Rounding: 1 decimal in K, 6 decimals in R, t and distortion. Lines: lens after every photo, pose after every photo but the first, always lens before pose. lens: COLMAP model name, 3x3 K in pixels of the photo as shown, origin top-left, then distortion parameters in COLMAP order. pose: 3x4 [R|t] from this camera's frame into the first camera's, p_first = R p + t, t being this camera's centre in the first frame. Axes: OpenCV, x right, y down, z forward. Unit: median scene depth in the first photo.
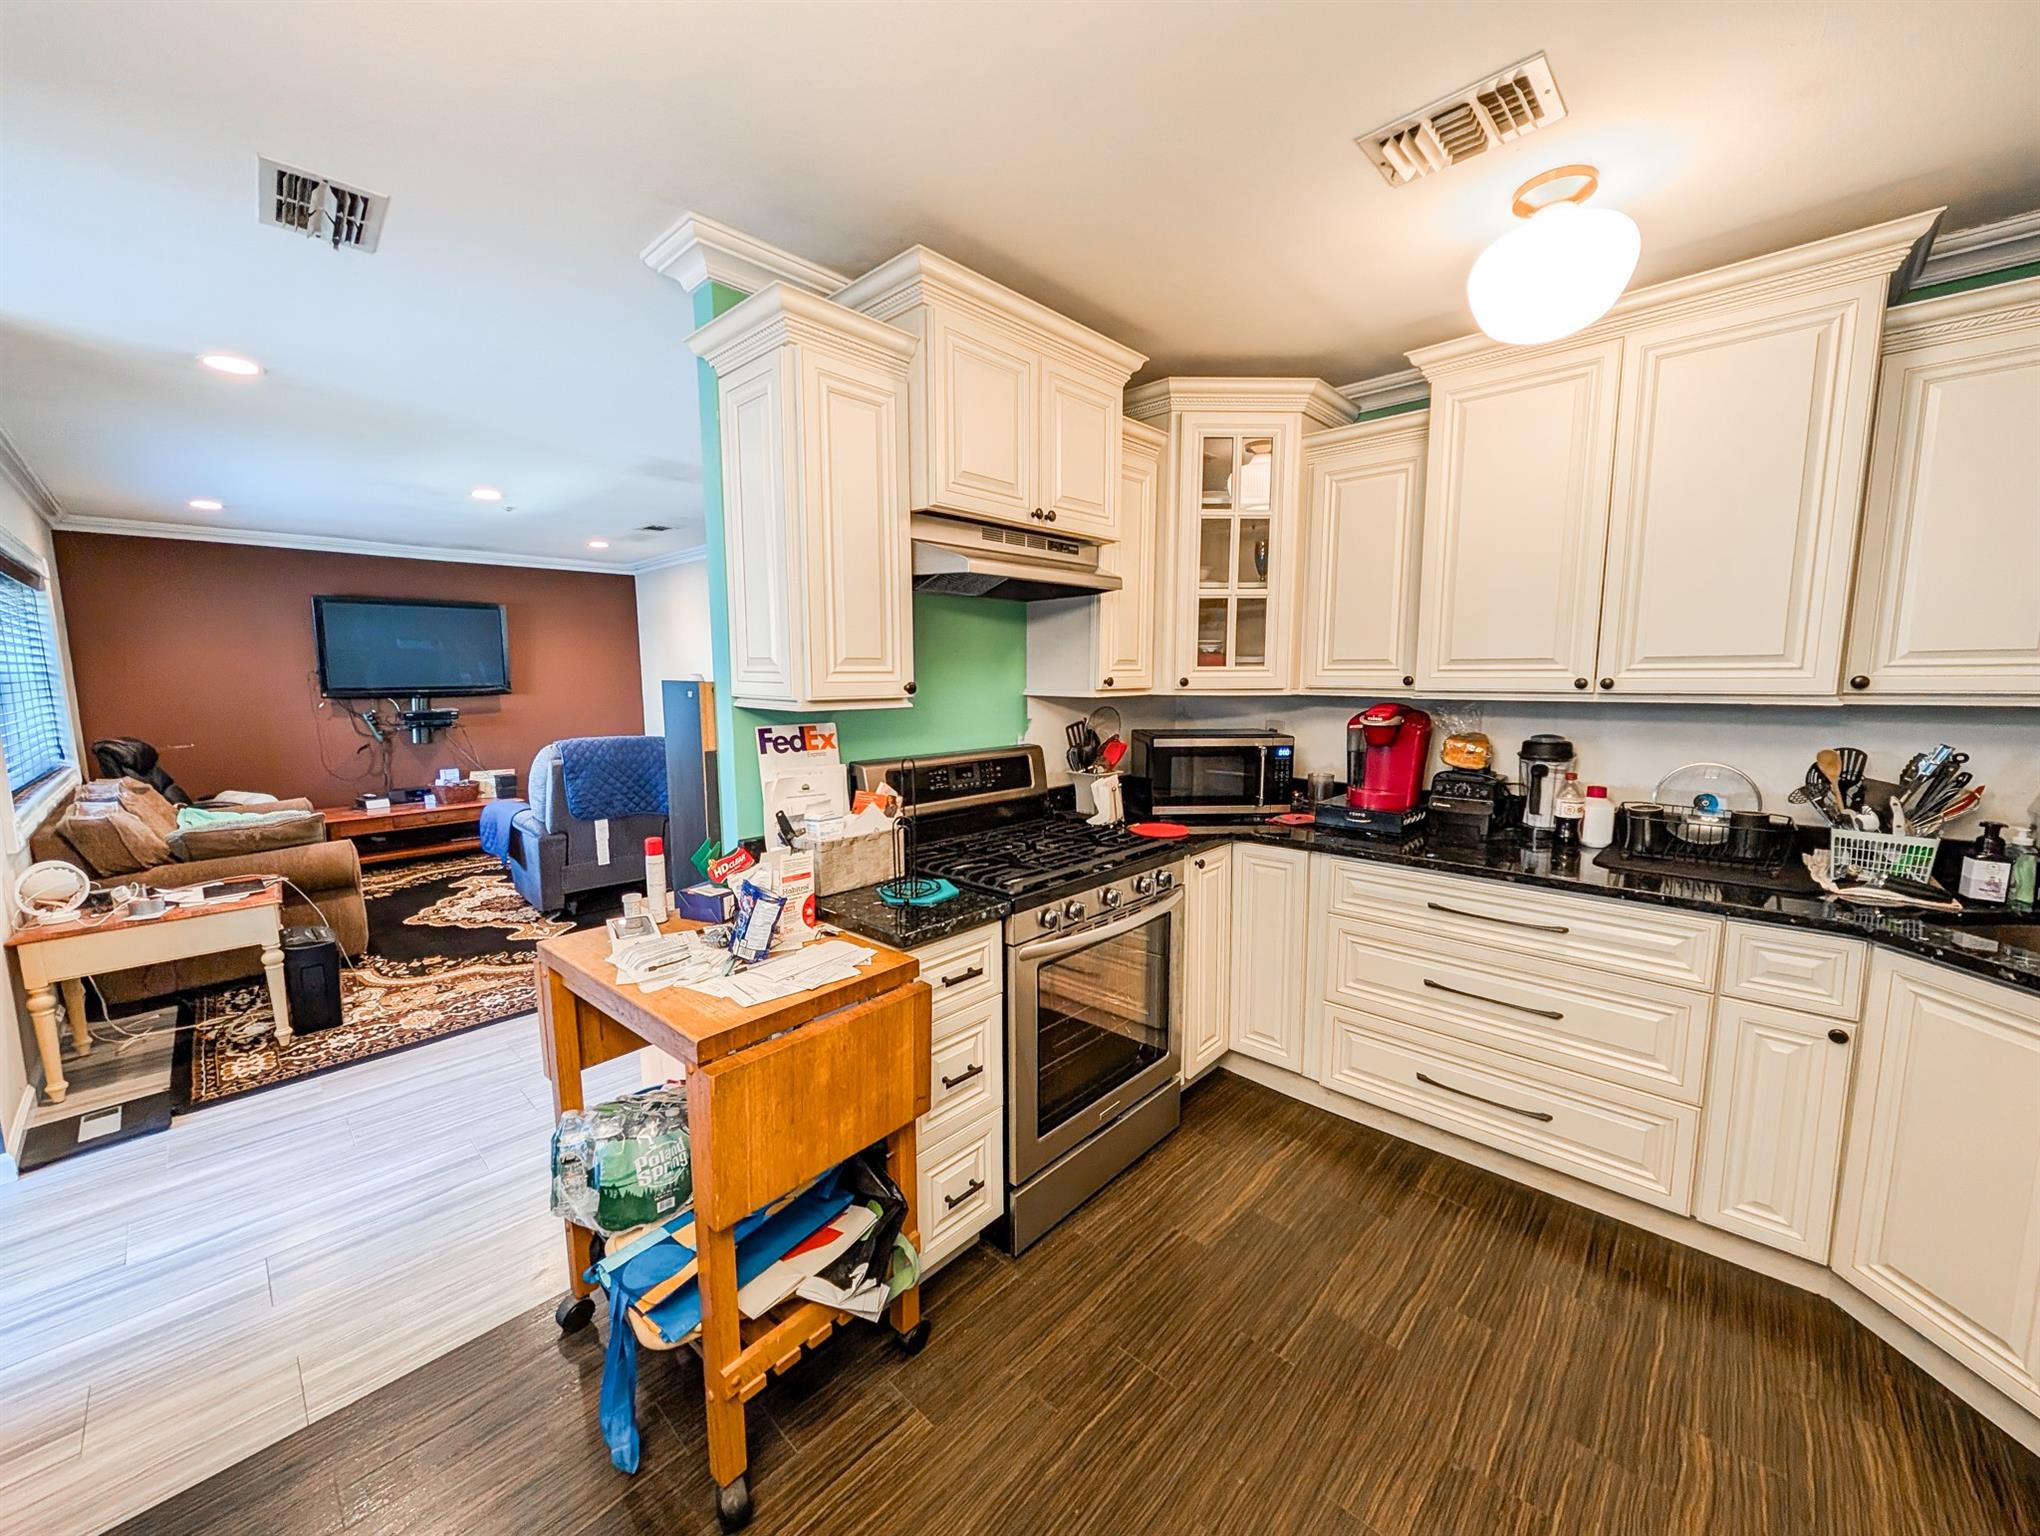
lens RADIAL K [[783.1, 0, 1029.0], [0, 783.1, 770.7], [0, 0, 1]] dist [0.001743, 0.000439]
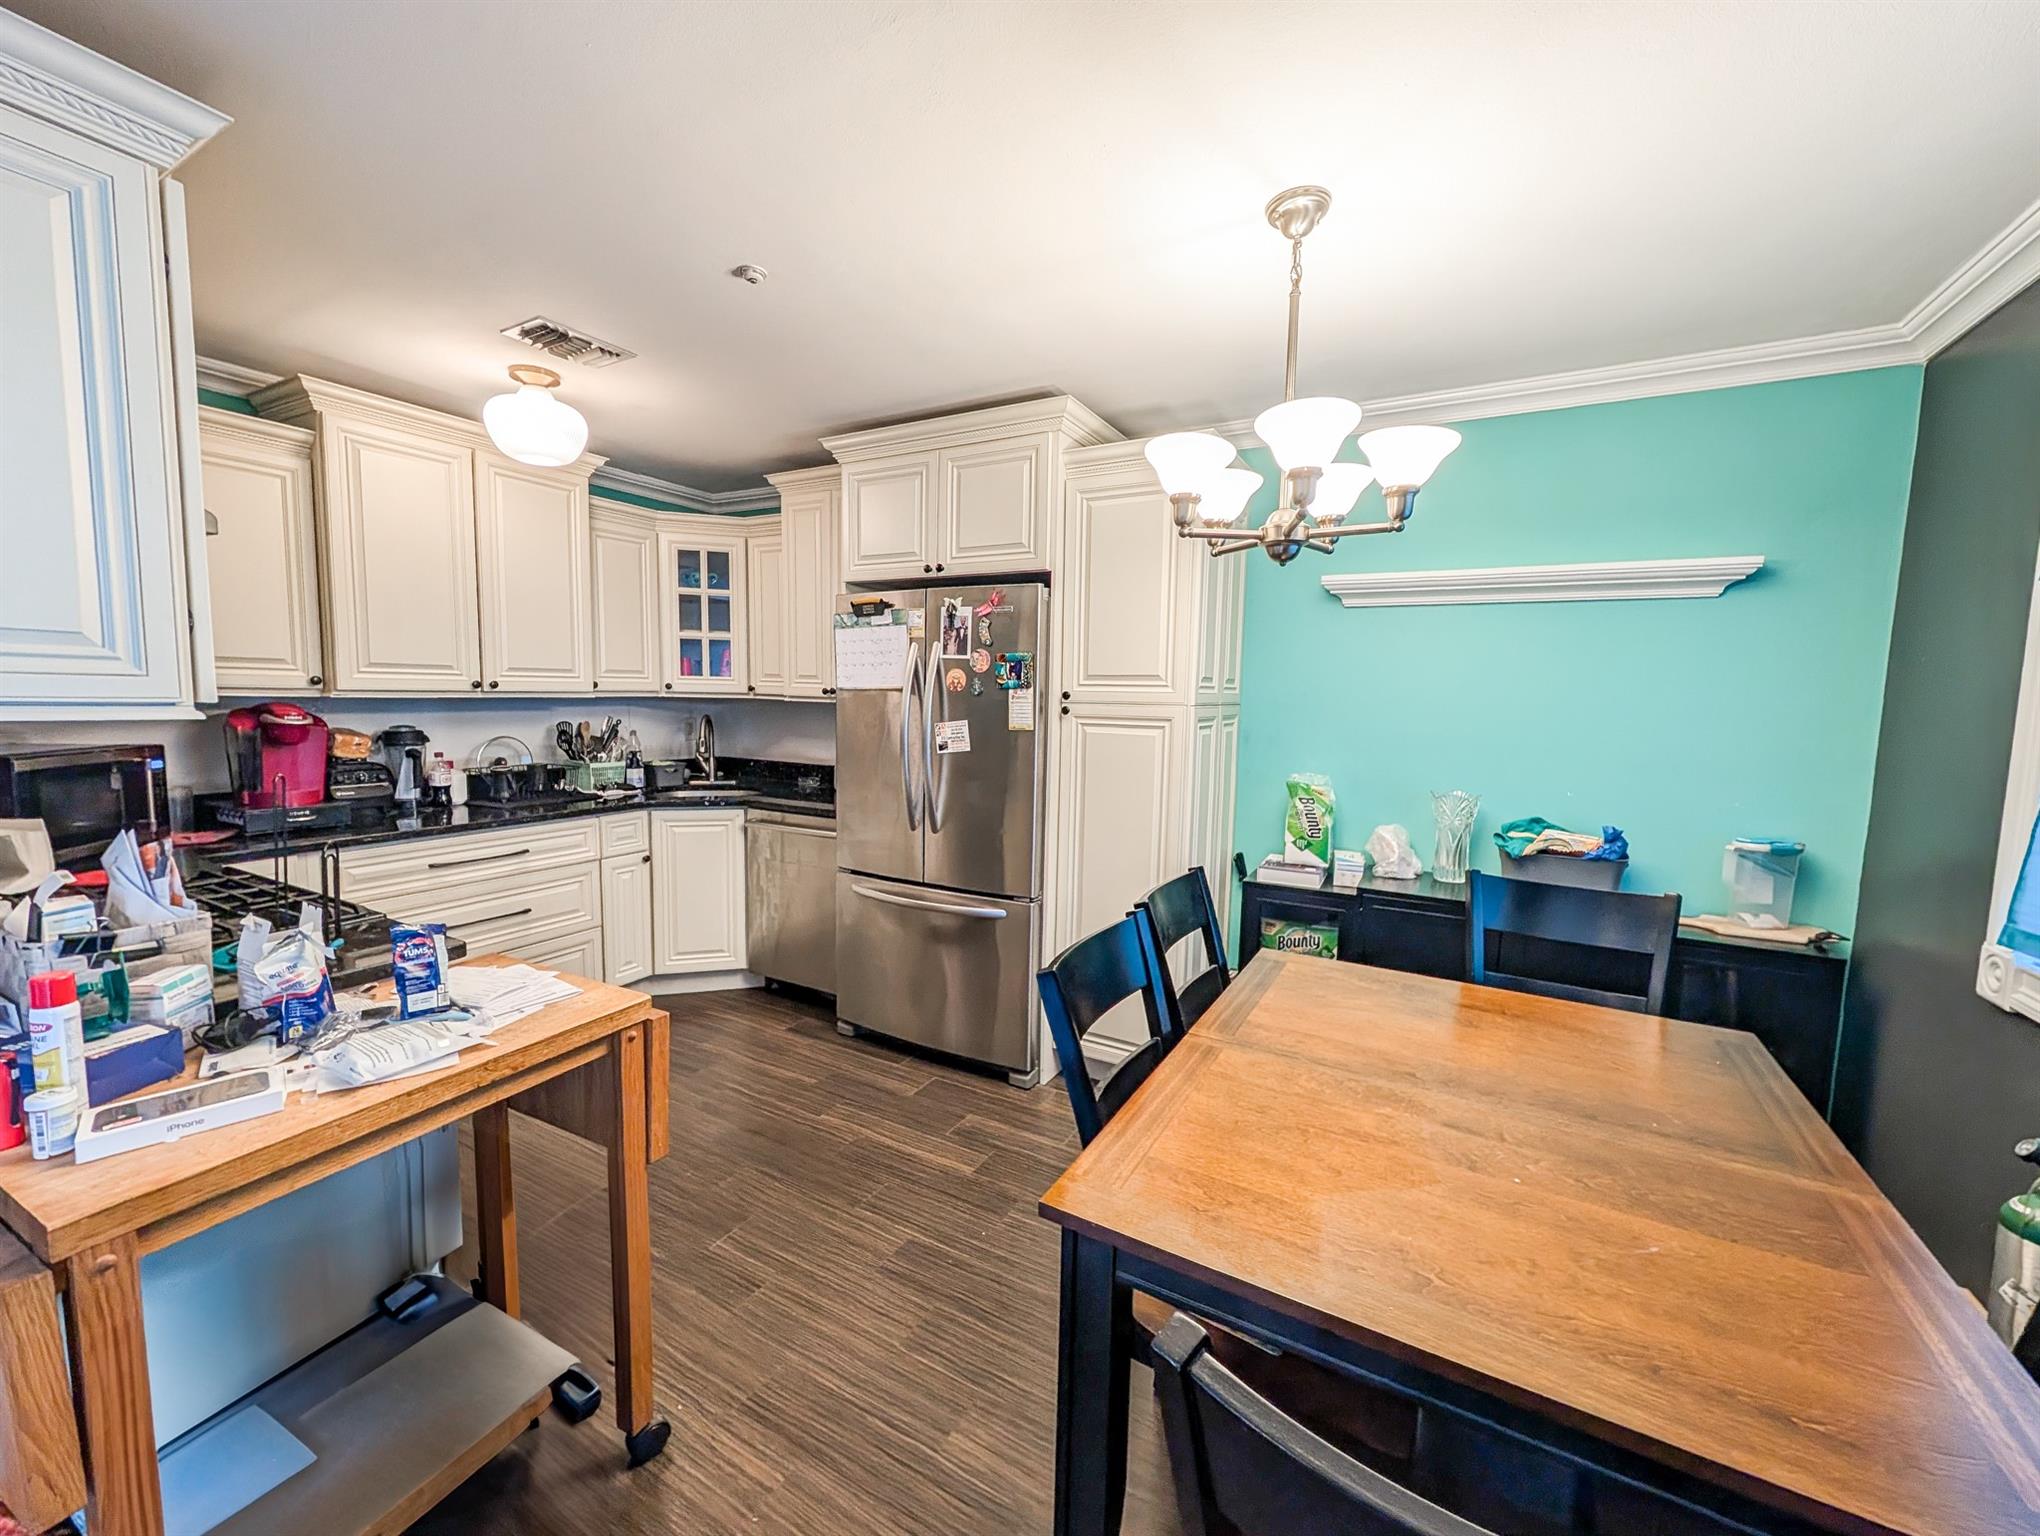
lens RADIAL K [[783.1, 0, 1015.6], [0, 783.1, 773.1], [0, 0, 1]] dist [0.001743, 0.000439]
pose [[-0.232692, -0.103509, 0.967026, -0.975017], [0.101570, 0.986296, 0.130012, -0.041501], [-0.967232, 0.128473, -0.218990, 0.420057]]
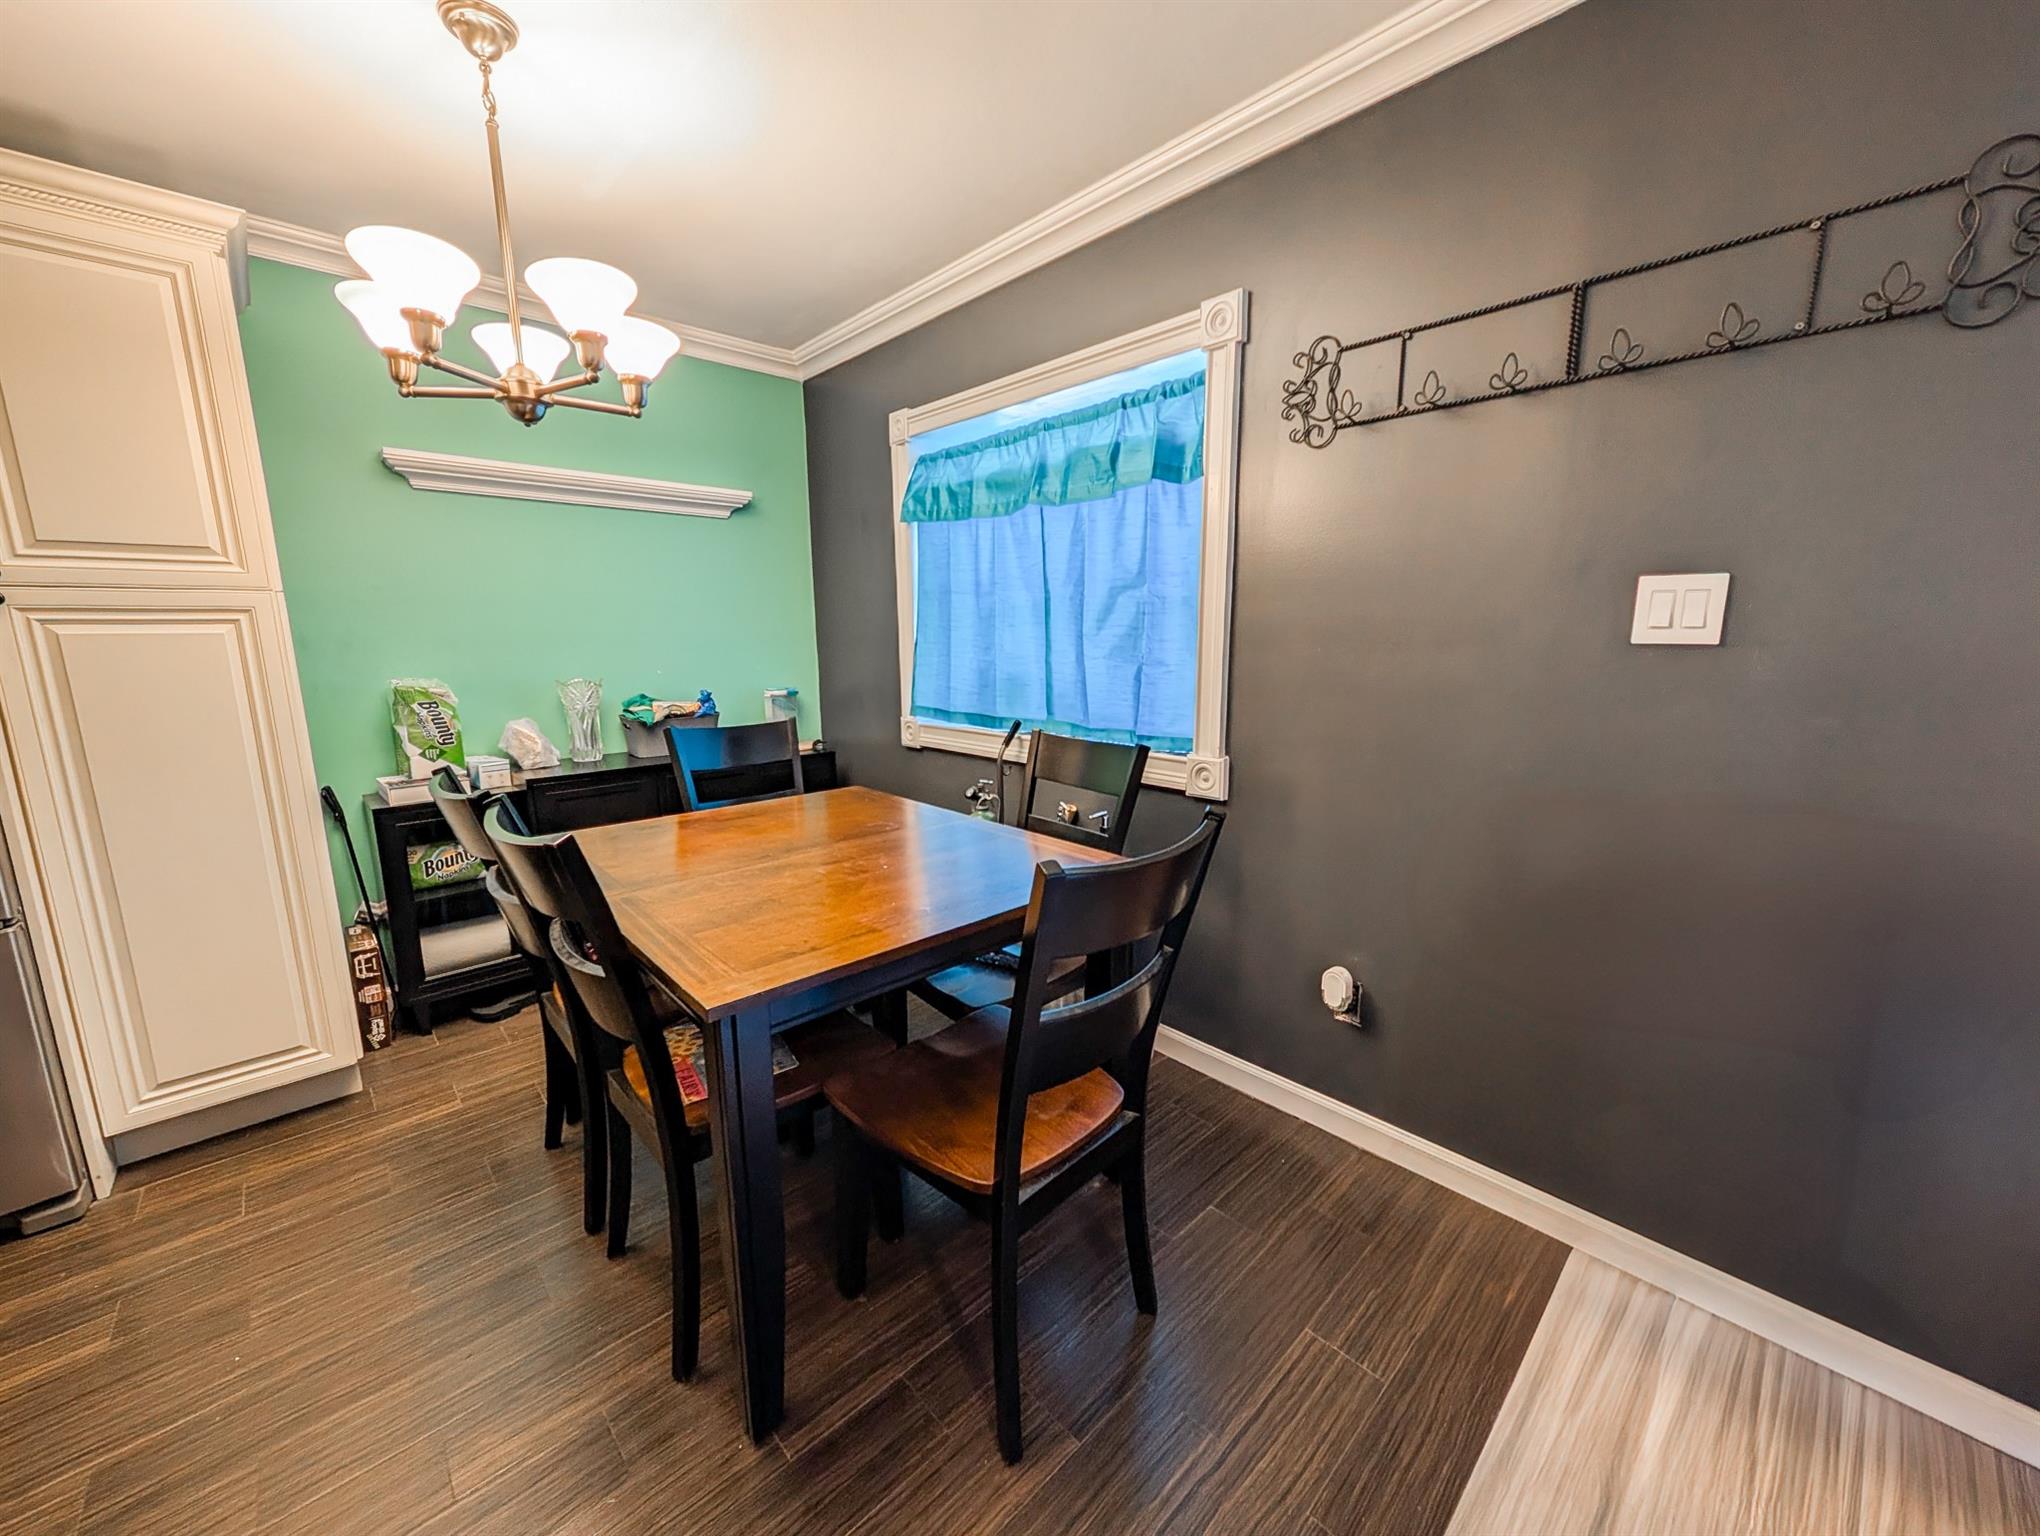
lens RADIAL K [[783.1, 0, 1006.0], [0, 783.1, 773.8], [0, 0, 1]] dist [0.001743, 0.000439]
pose [[-0.996642, -0.007404, 0.081550, -0.773605], [0.017485, 0.953692, 0.300276, -0.014637], [-0.079997, 0.300694, -0.950360, 0.769159]]
